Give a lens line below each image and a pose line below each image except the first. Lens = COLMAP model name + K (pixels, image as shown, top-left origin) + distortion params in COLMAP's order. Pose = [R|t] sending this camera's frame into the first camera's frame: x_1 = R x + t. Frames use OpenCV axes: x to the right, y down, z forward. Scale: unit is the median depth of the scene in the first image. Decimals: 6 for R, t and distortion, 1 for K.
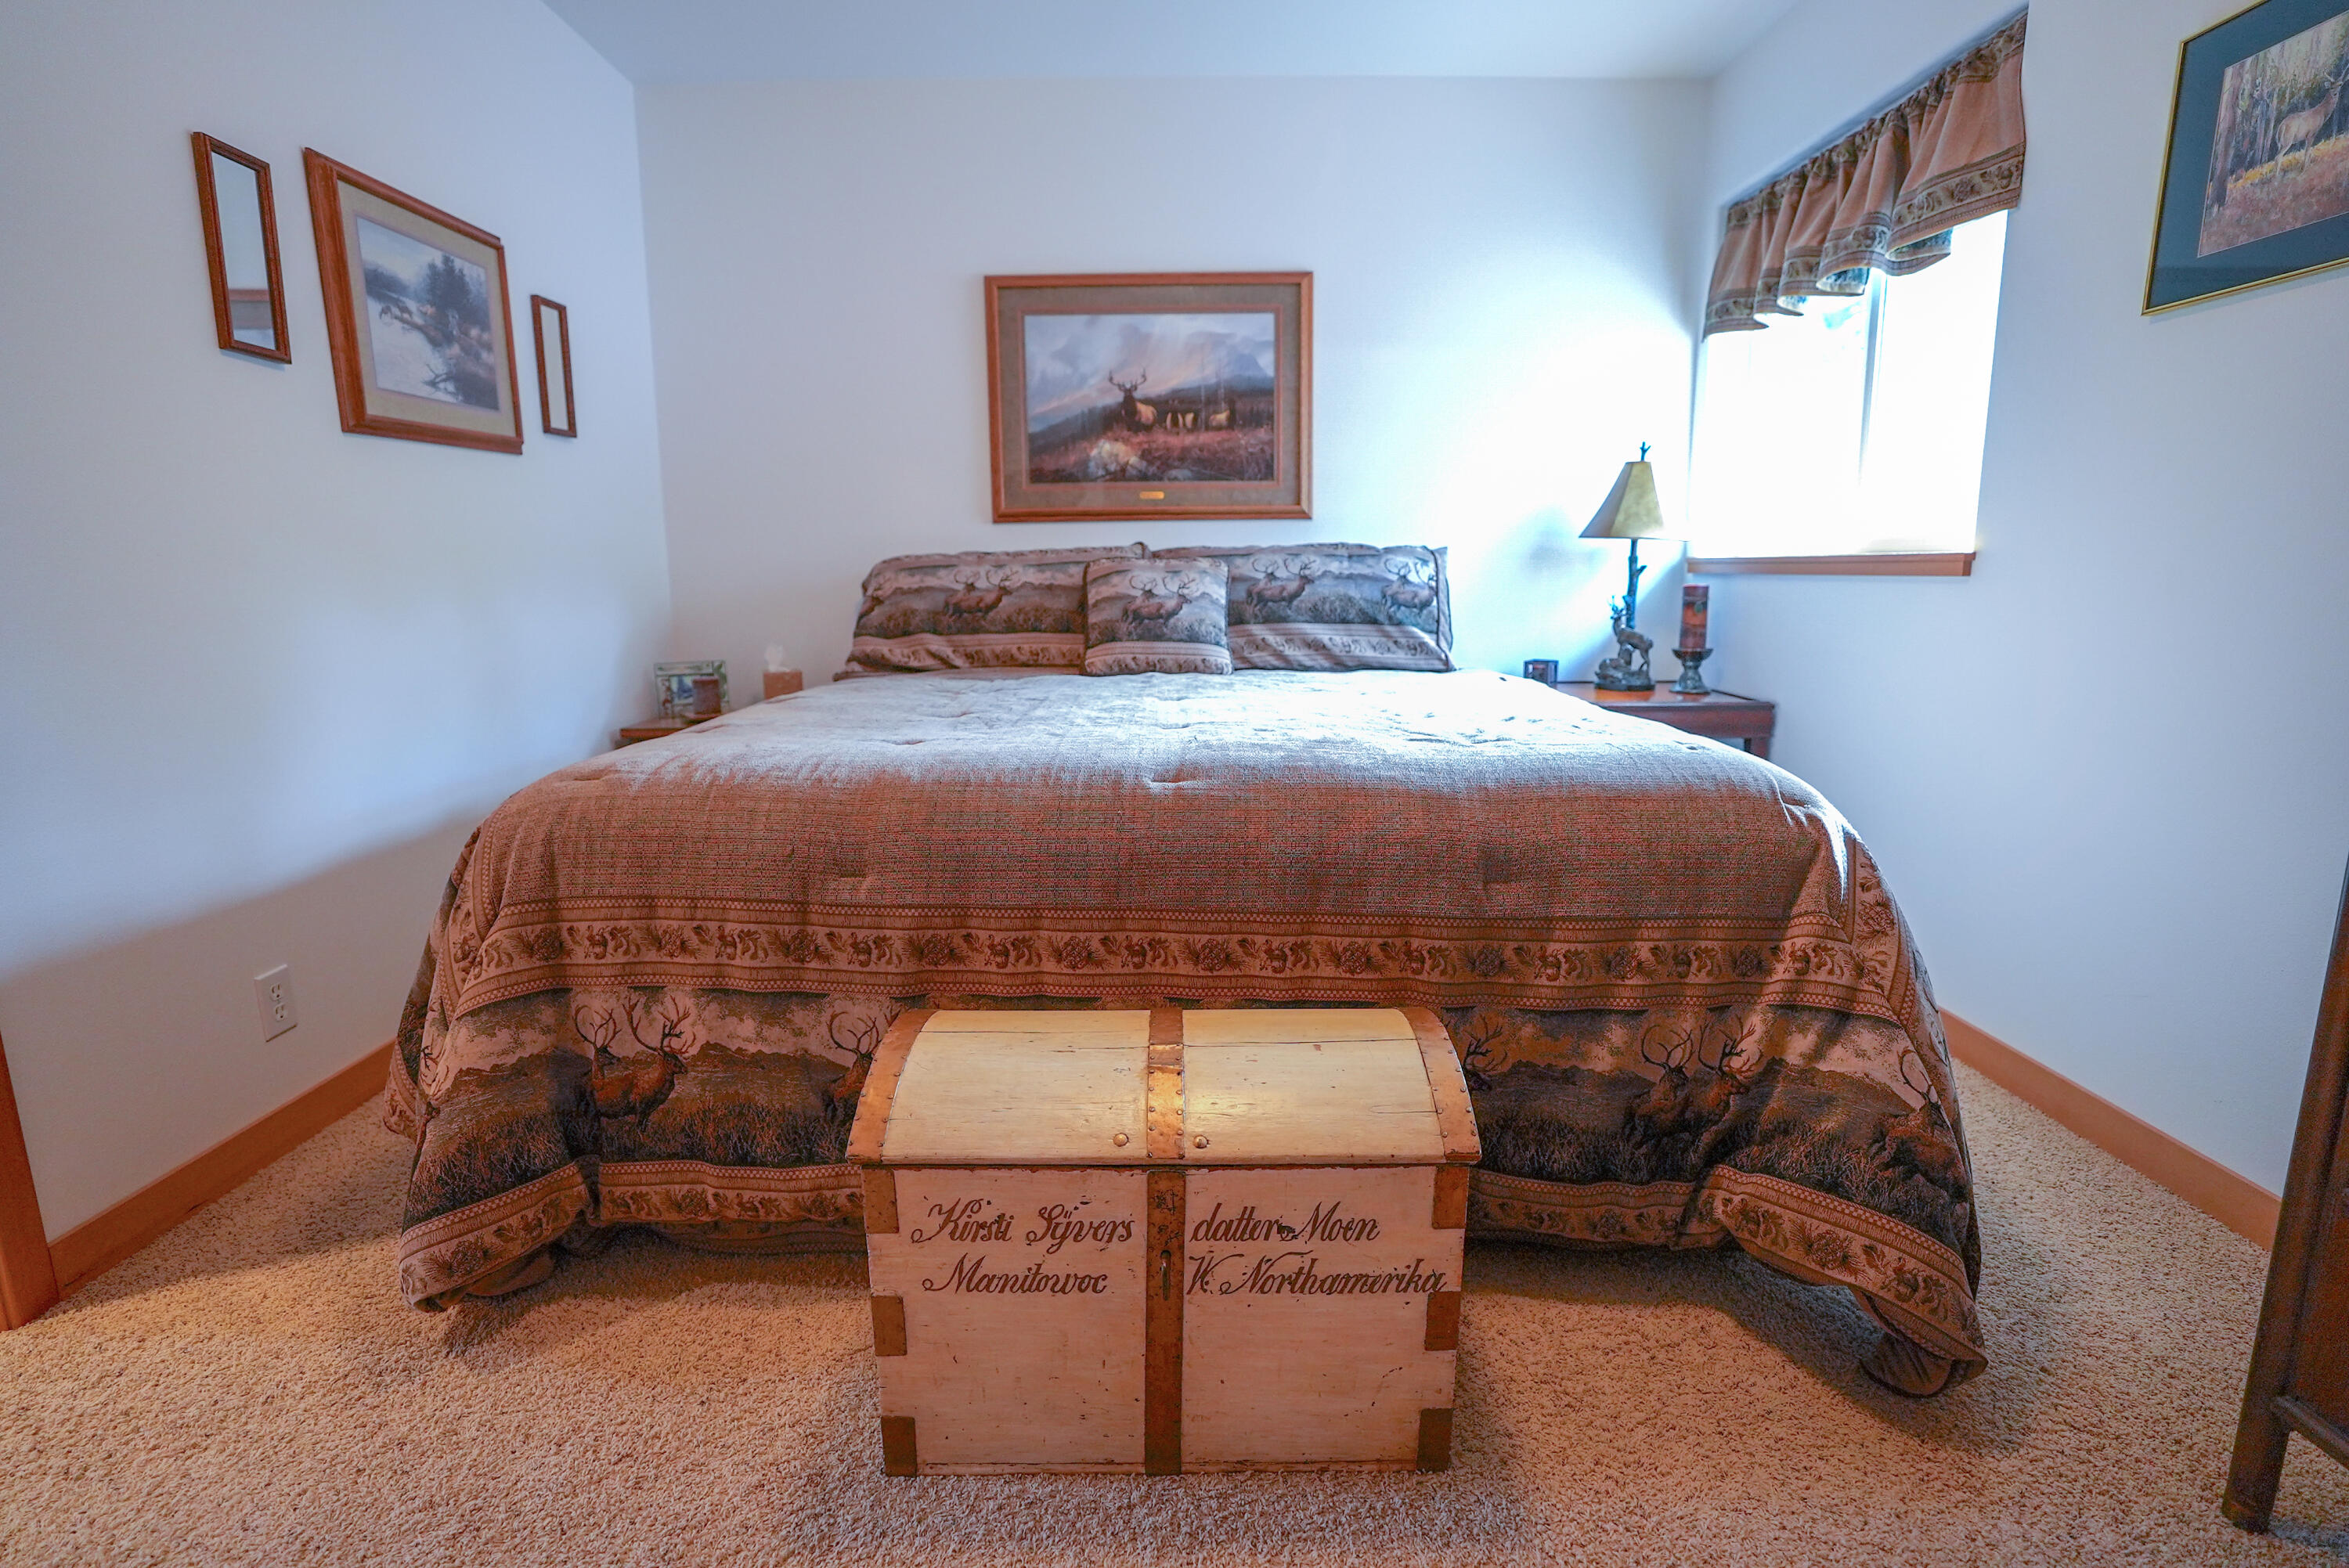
lens RADIAL K [[1146.5, 0, 1169.8], [0, 1146.5, 781.2], [0, 0, 1]] dist [-0.069234, 0.032398]
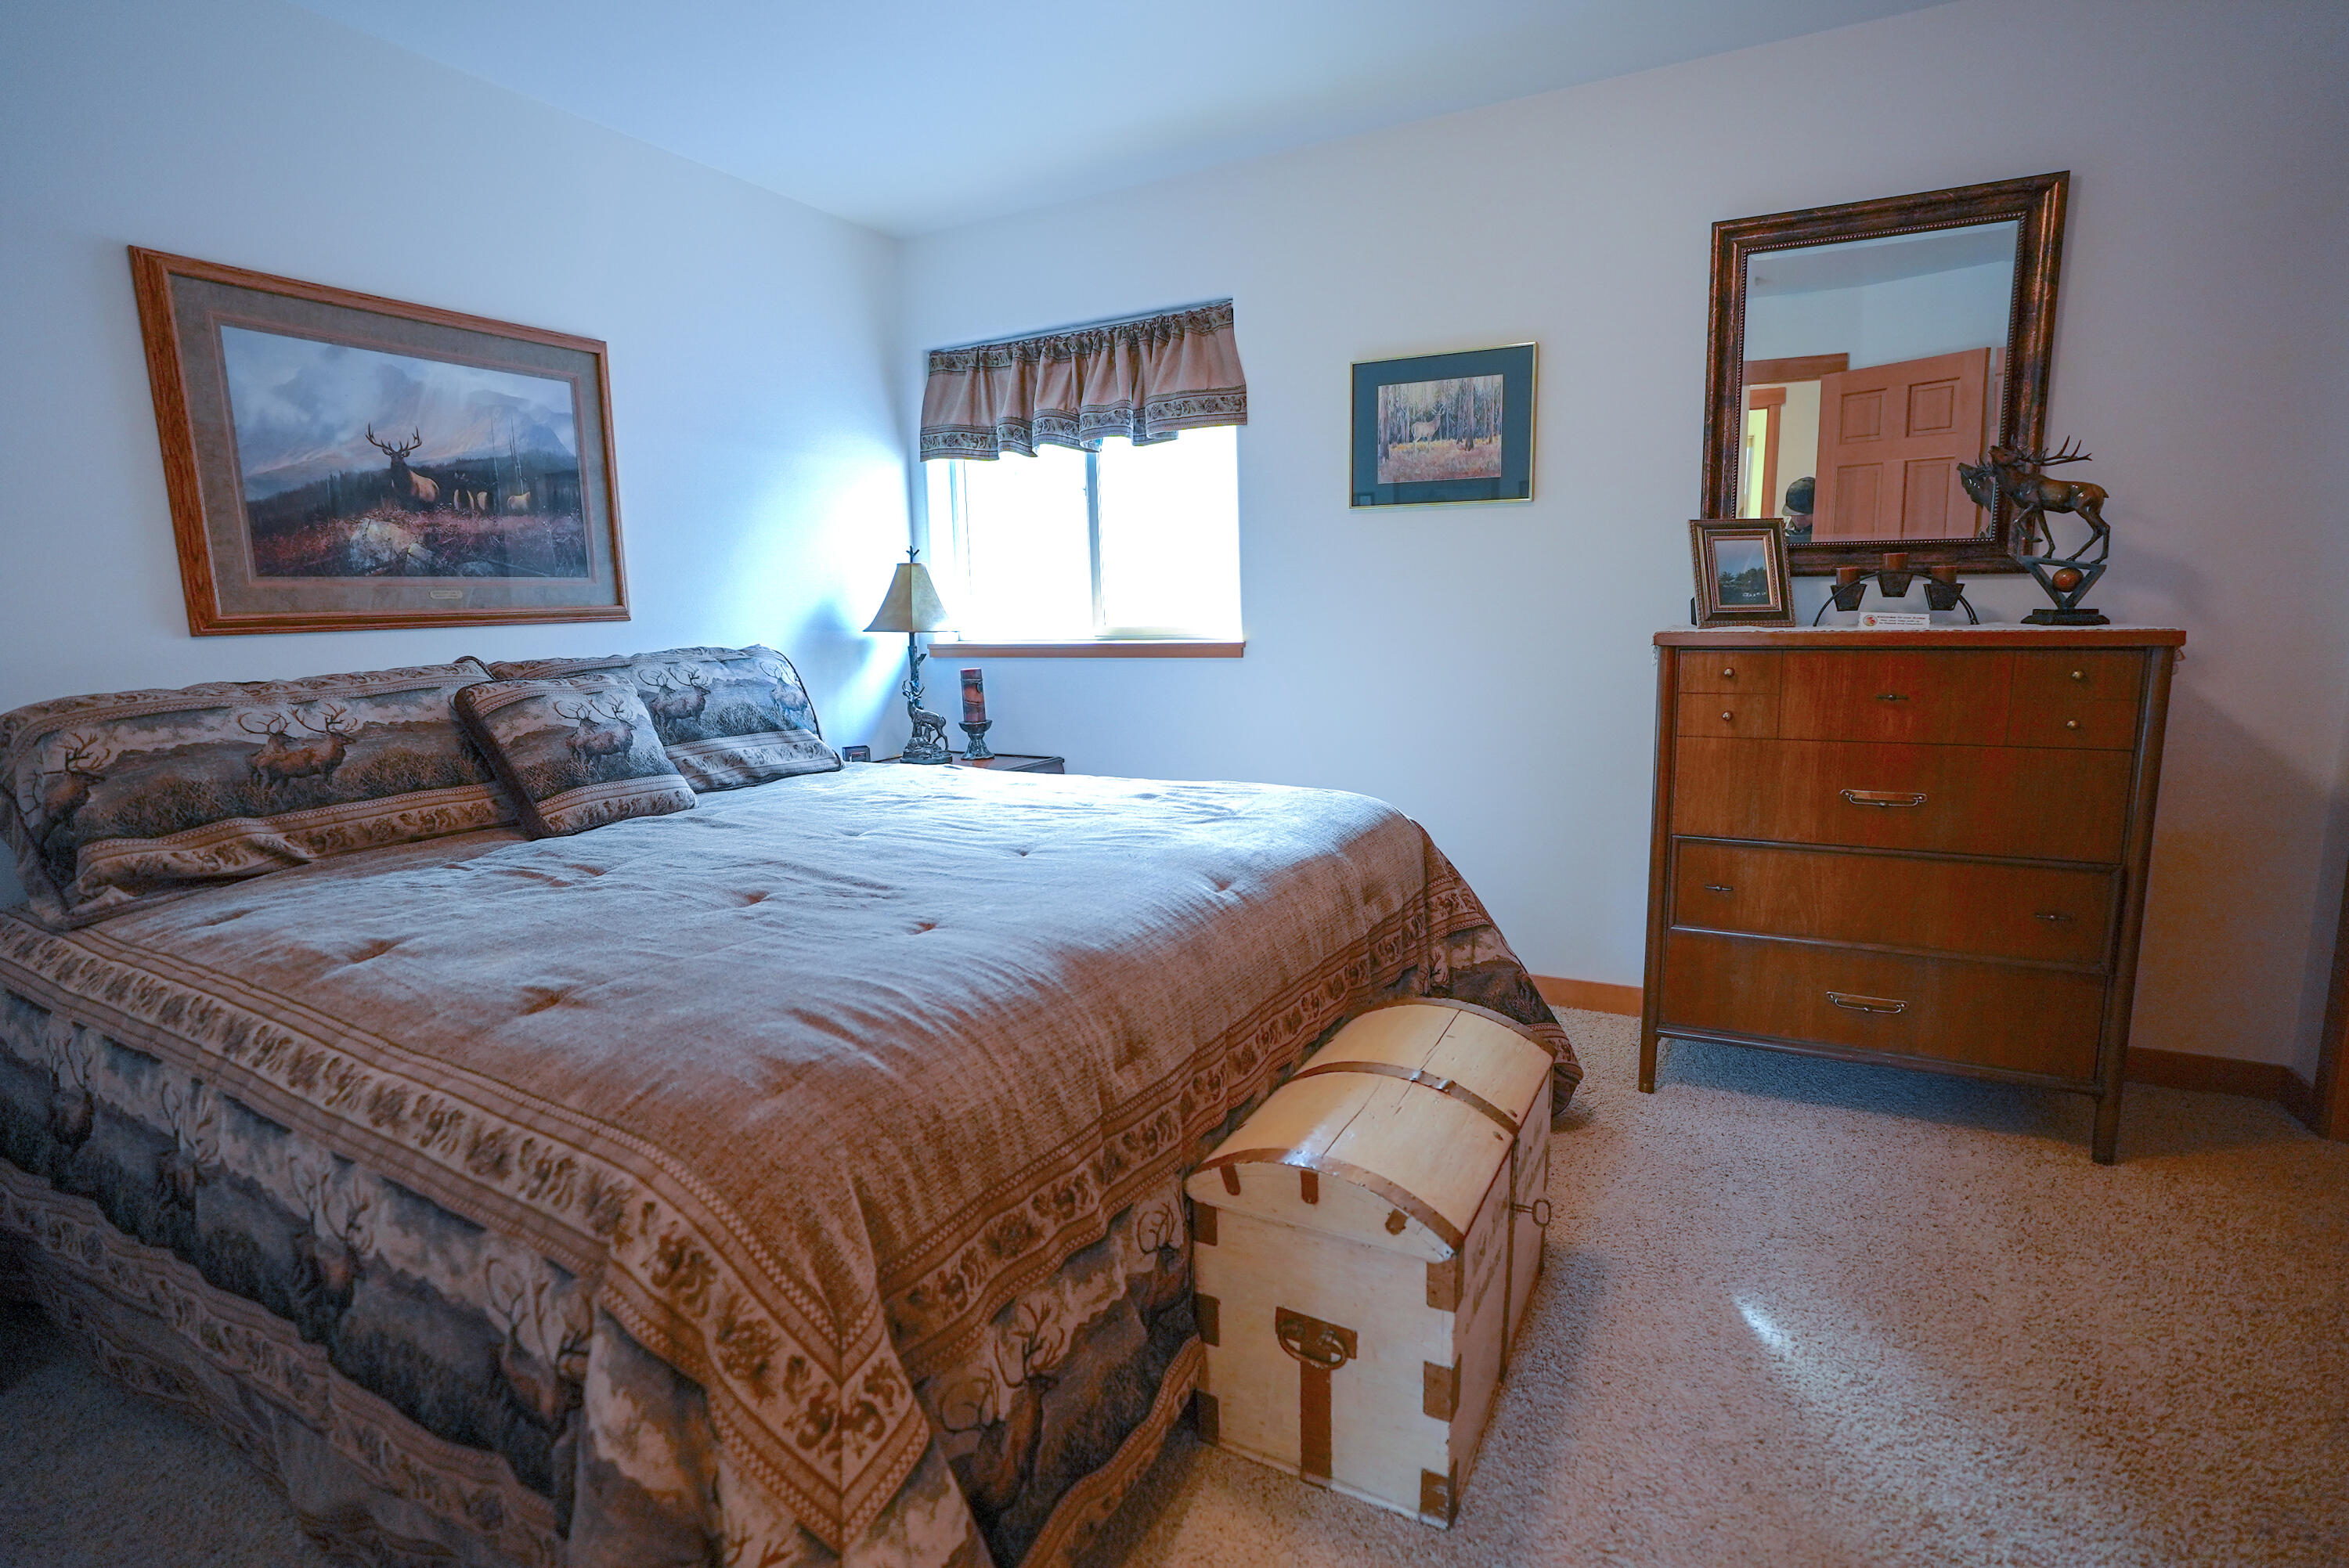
lens RADIAL K [[1146.5, 0, 1169.8], [0, 1146.5, 781.2], [0, 0, 1]] dist [-0.069234, 0.032398]
pose [[0.458273, -0.140007, 0.877715, -0.501789], [0.179587, 0.981733, 0.062834, -0.093819], [-0.870480, 0.128831, 0.475045, 0.255270]]
